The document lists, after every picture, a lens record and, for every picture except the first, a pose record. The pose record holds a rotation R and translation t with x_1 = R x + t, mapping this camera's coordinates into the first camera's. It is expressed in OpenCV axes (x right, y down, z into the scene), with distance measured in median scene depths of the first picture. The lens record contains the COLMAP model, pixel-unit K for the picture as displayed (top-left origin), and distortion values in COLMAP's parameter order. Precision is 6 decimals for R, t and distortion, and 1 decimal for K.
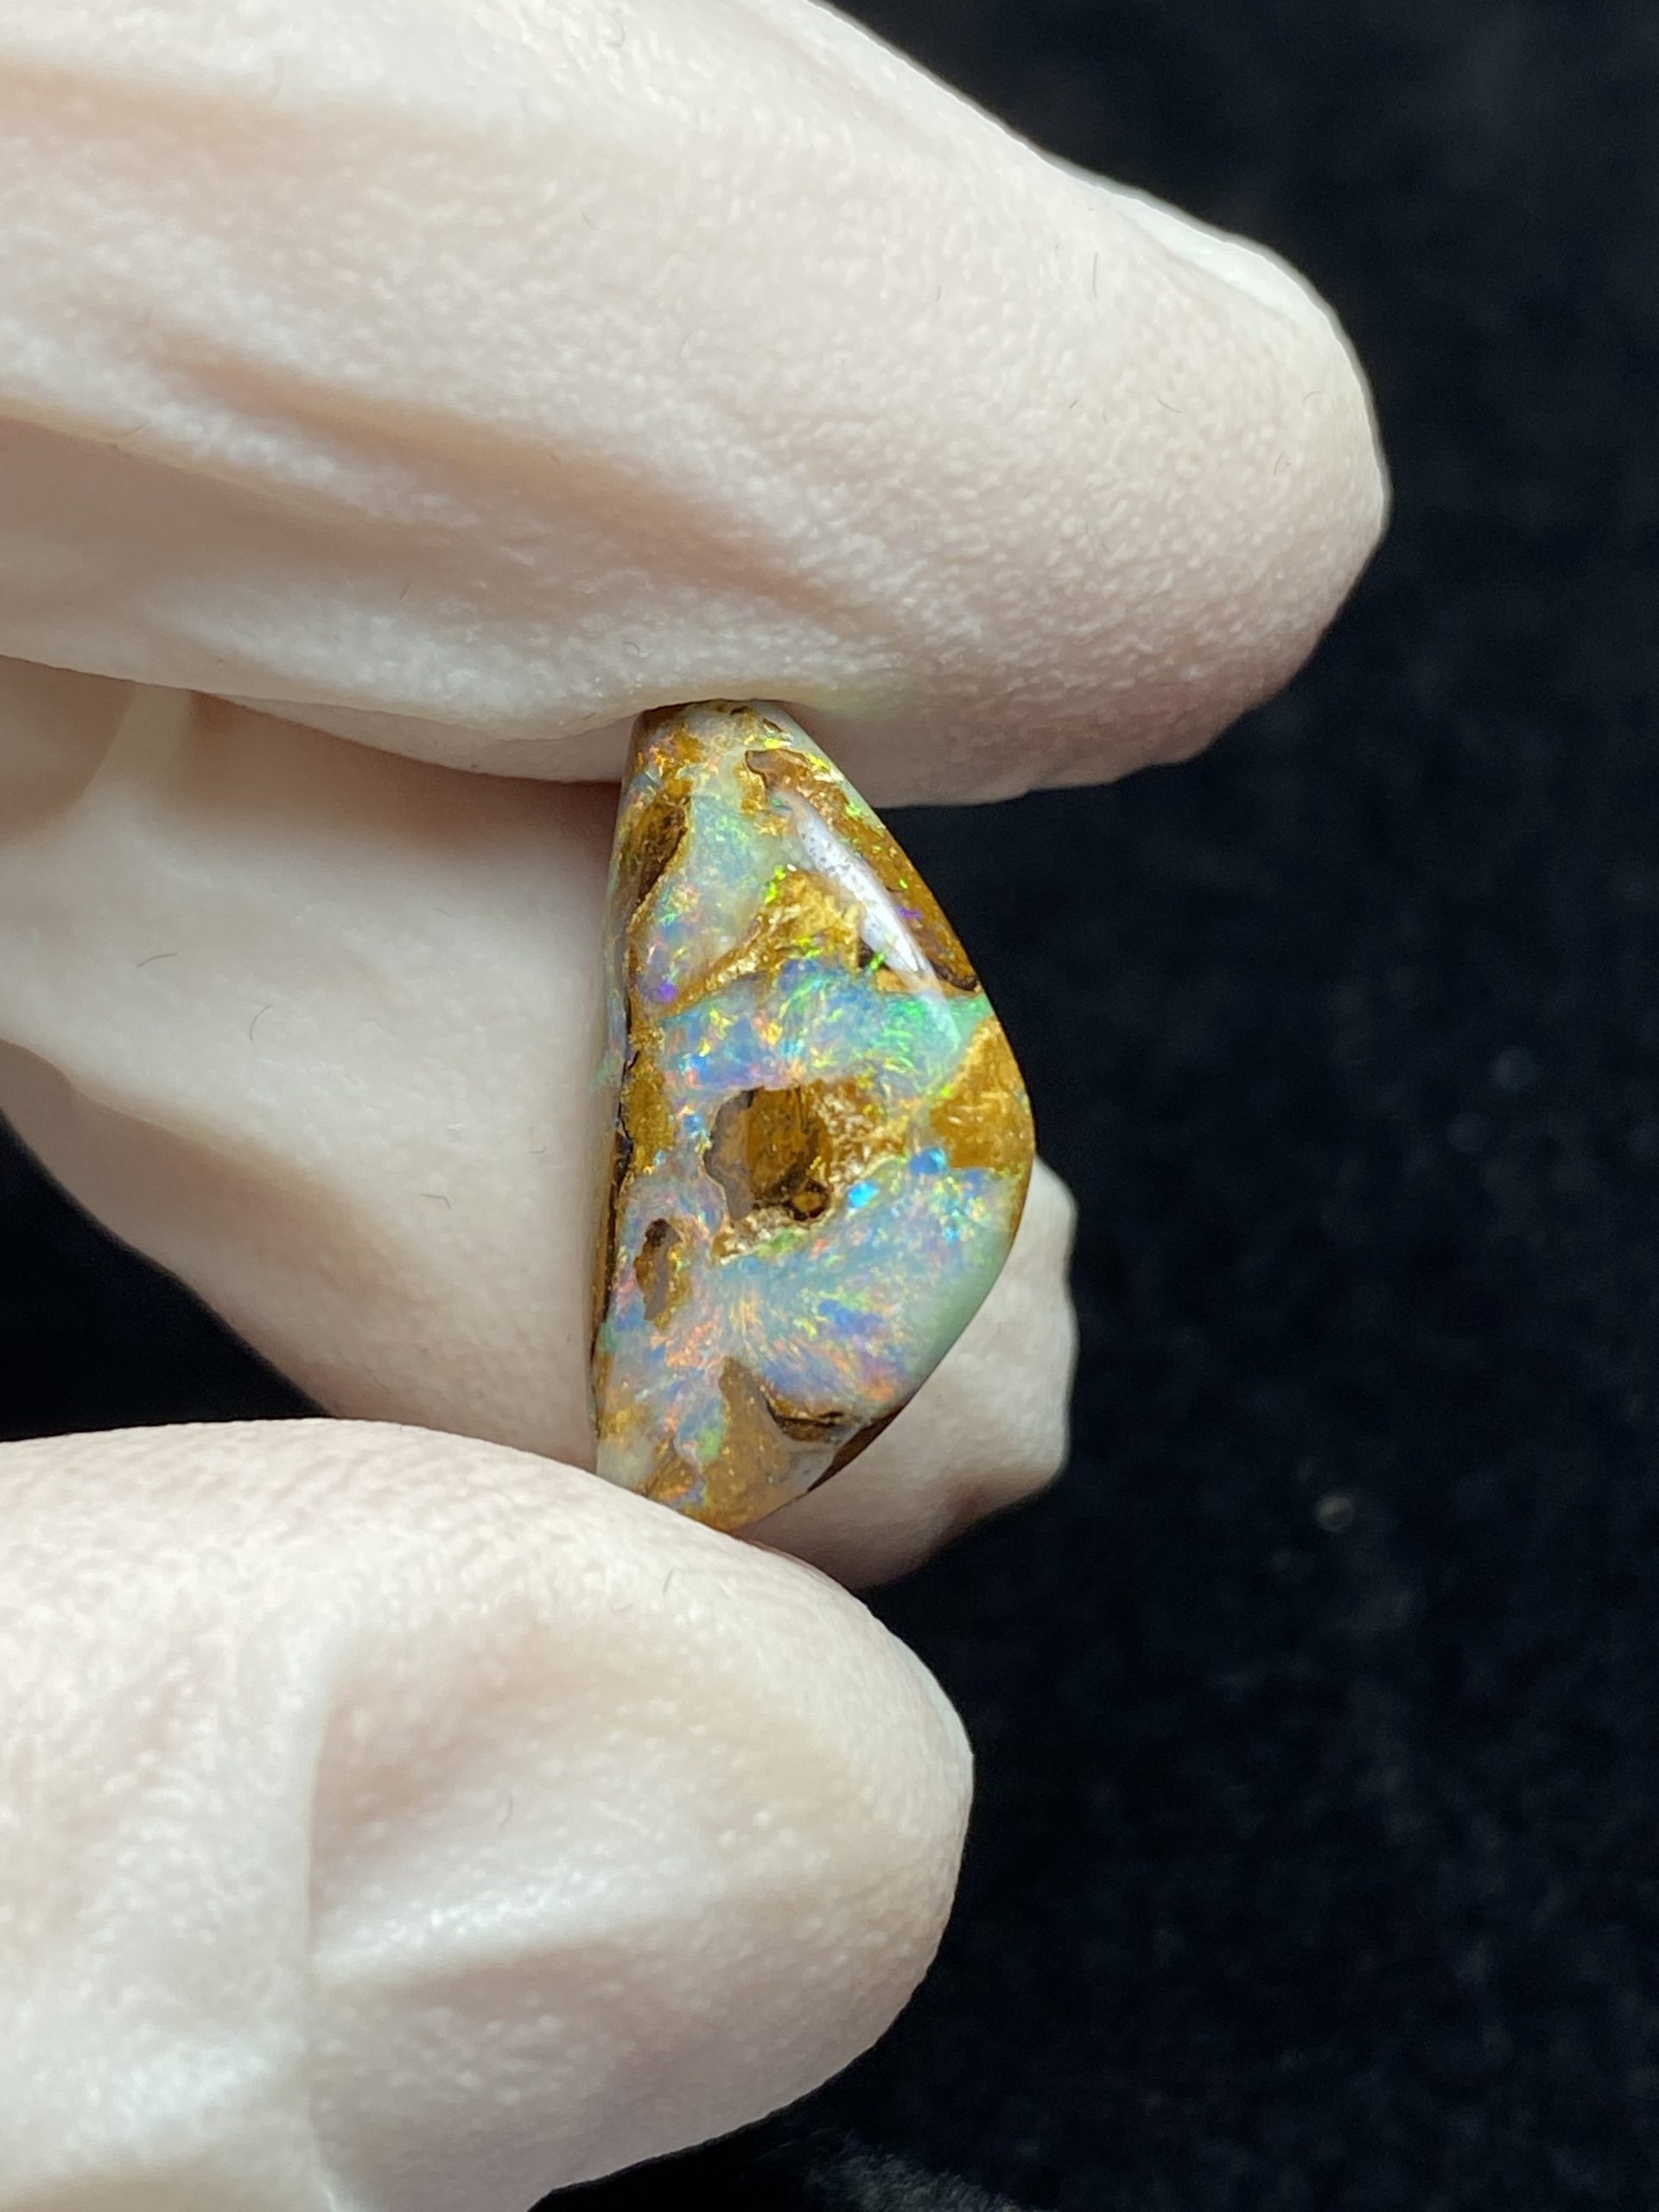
lens RADIAL K [[4212.1, 0, 842.8], [0, 4212.1, 1077.4], [0, 0, 1]] dist [0.116403, -0.043377]
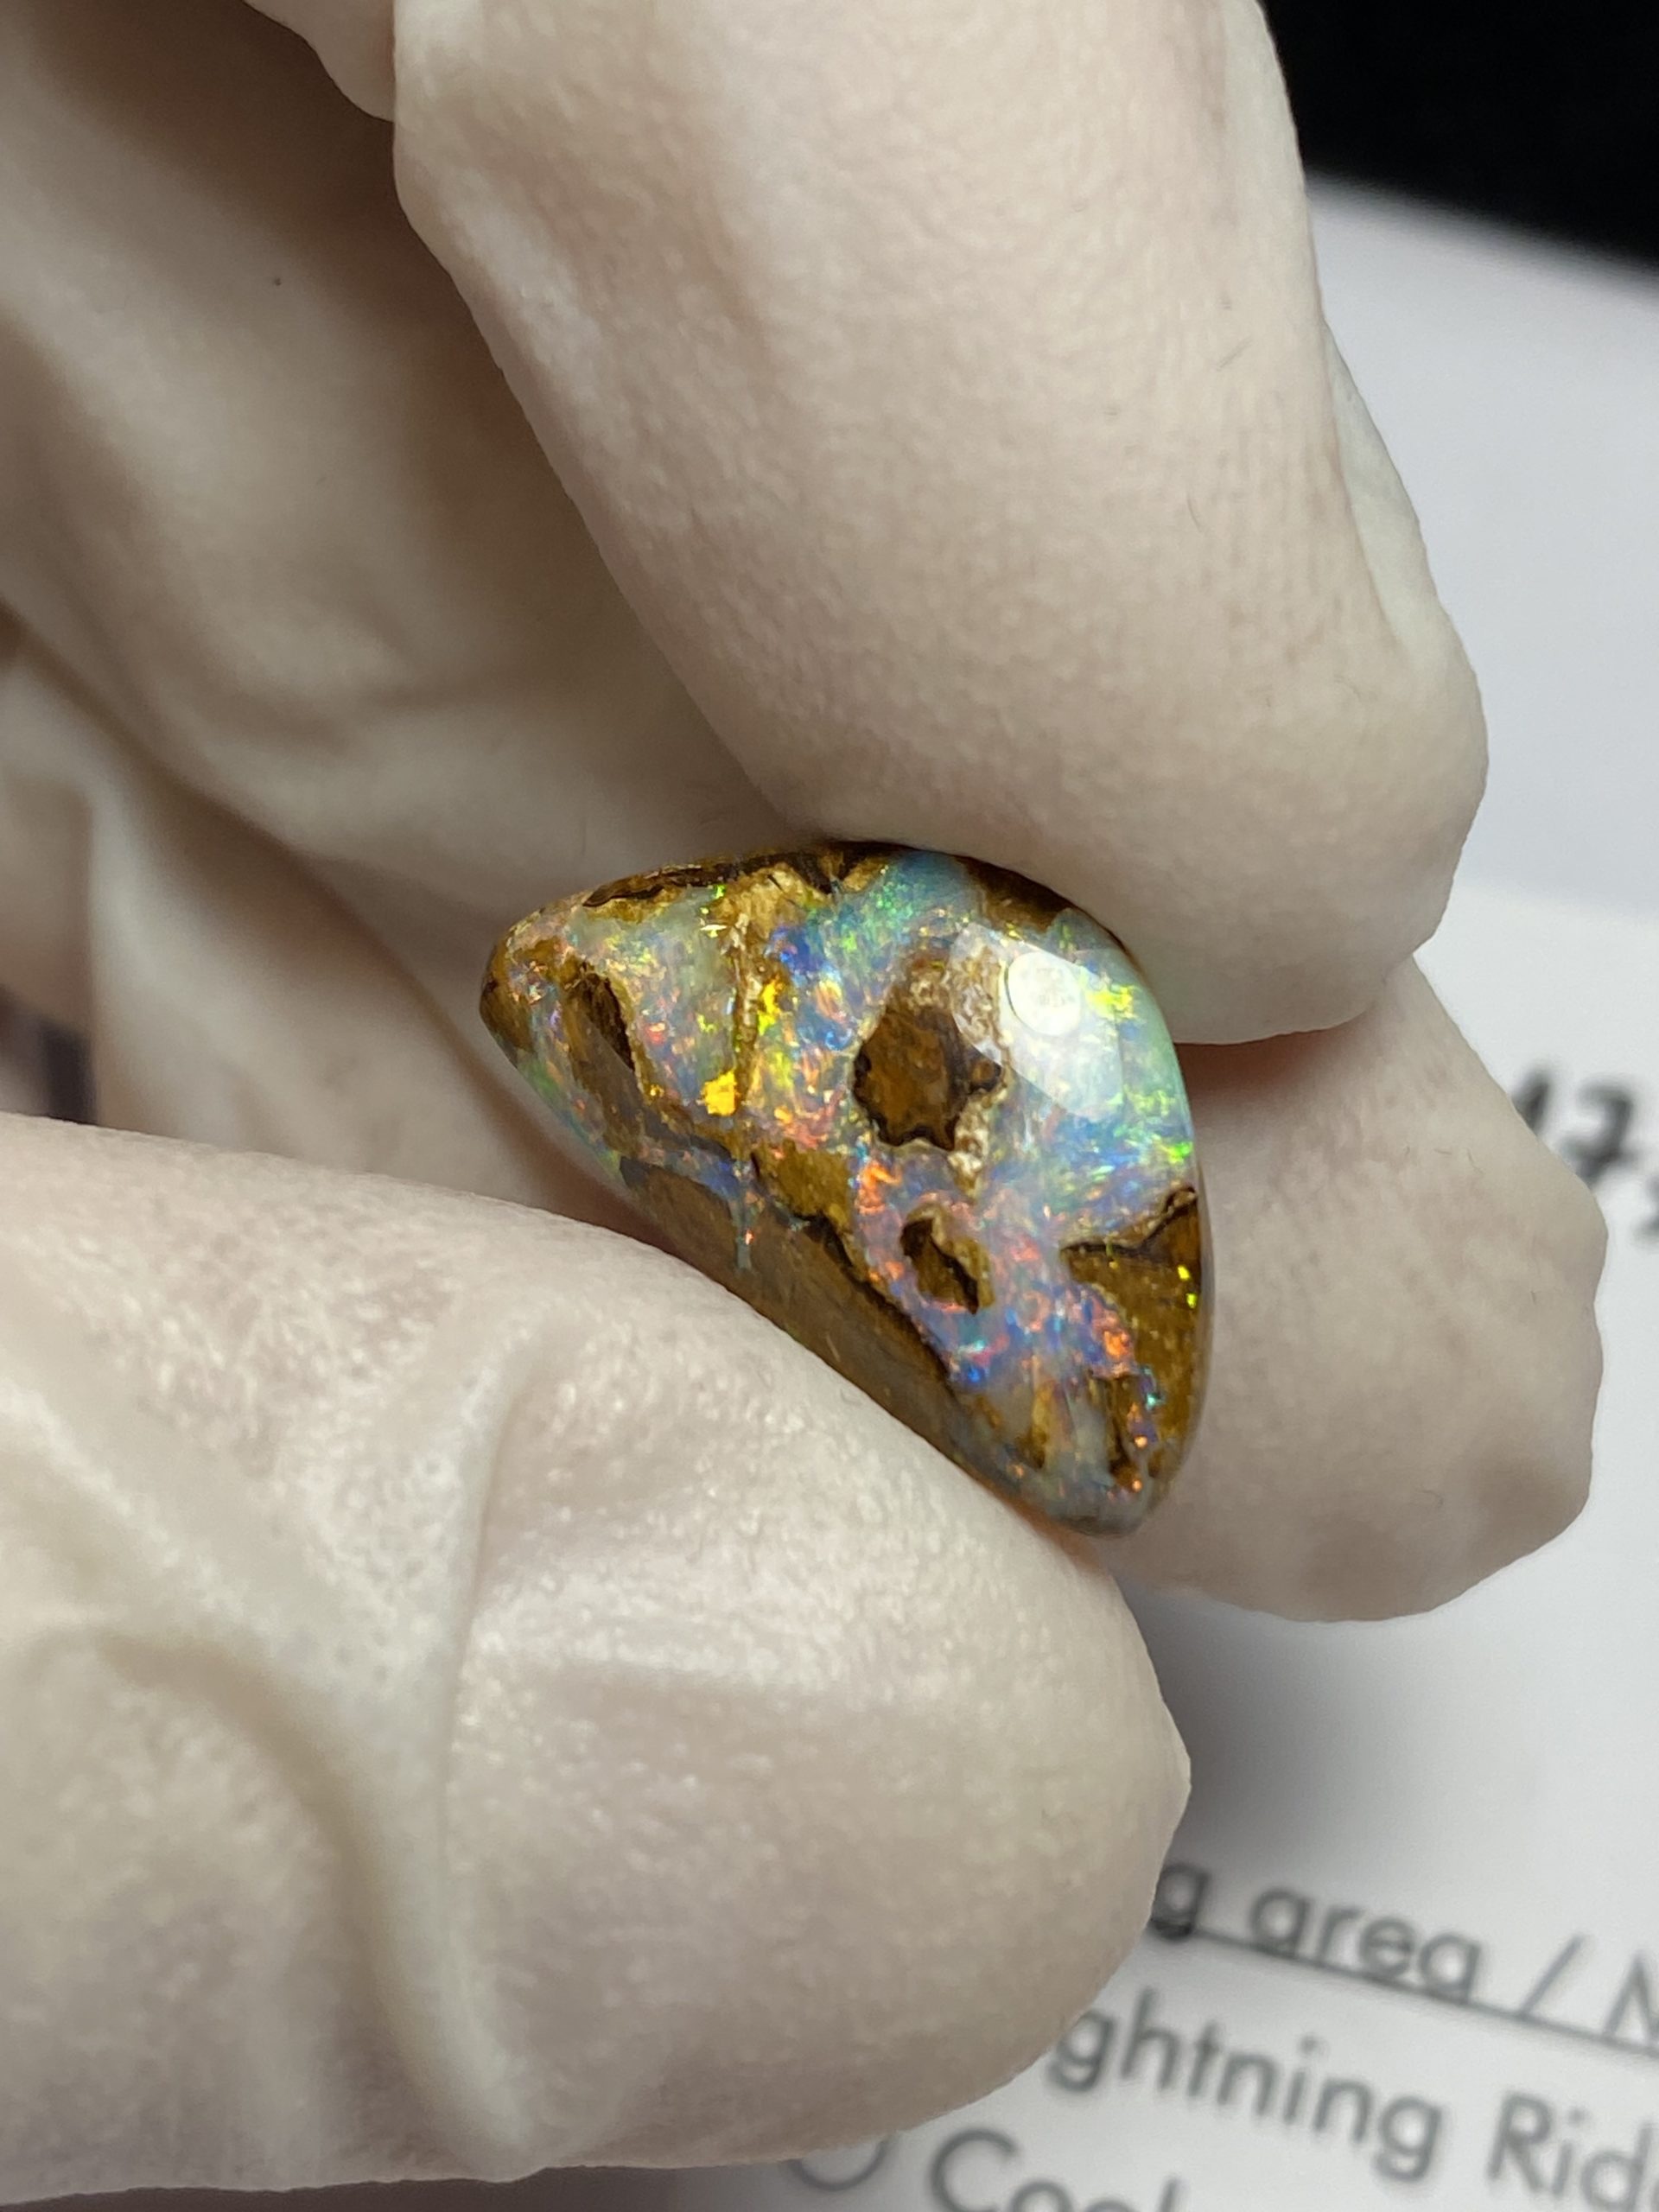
lens RADIAL K [[4212.1, 0, 842.8], [0, 4212.1, 1077.4], [0, 0, 1]] dist [0.116403, -0.043377]
pose [[0.596992, -0.658294, 0.458529, -0.481626], [0.799151, 0.538149, -0.267870, 0.268427], [-0.070420, 0.526350, 0.847347, 0.162569]]
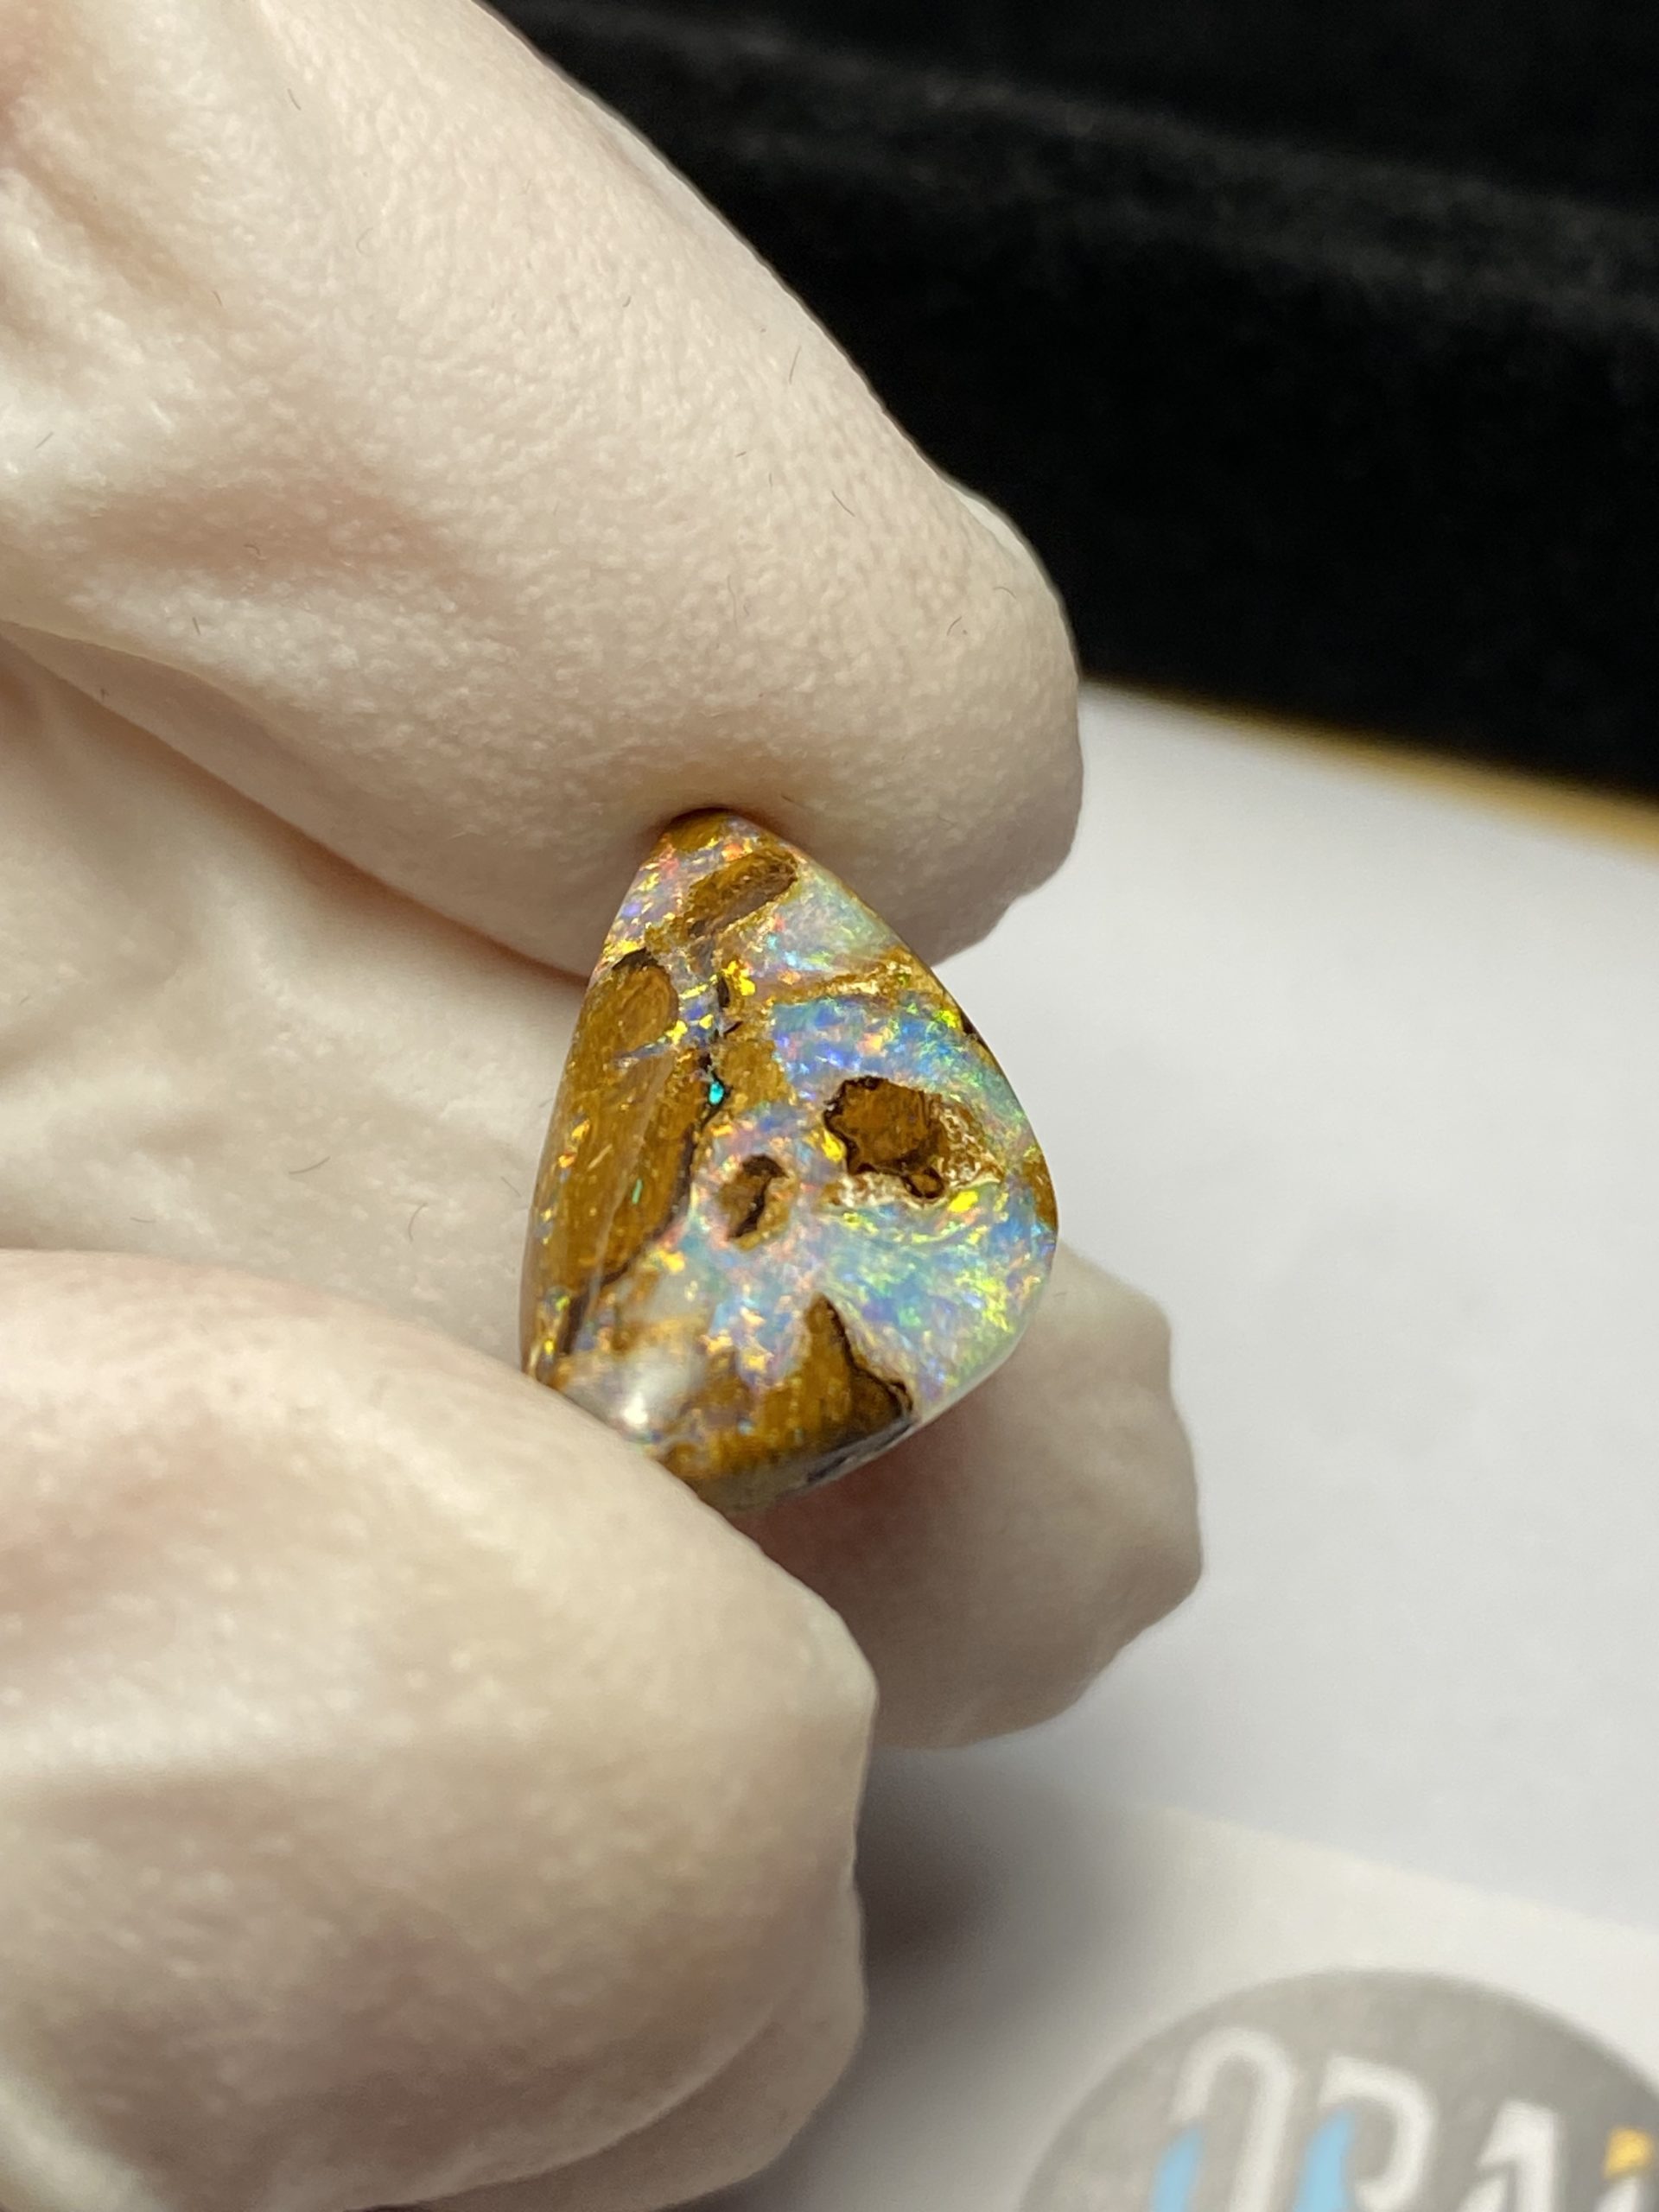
lens RADIAL K [[4212.1, 0, 842.8], [0, 4212.1, 1077.4], [0, 0, 1]] dist [0.116403, -0.043377]
pose [[0.578313, 0.547720, 0.604613, -0.638485], [0.032712, 0.724951, -0.688024, 0.699131], [-0.815159, 0.417671, 0.401331, 0.598567]]
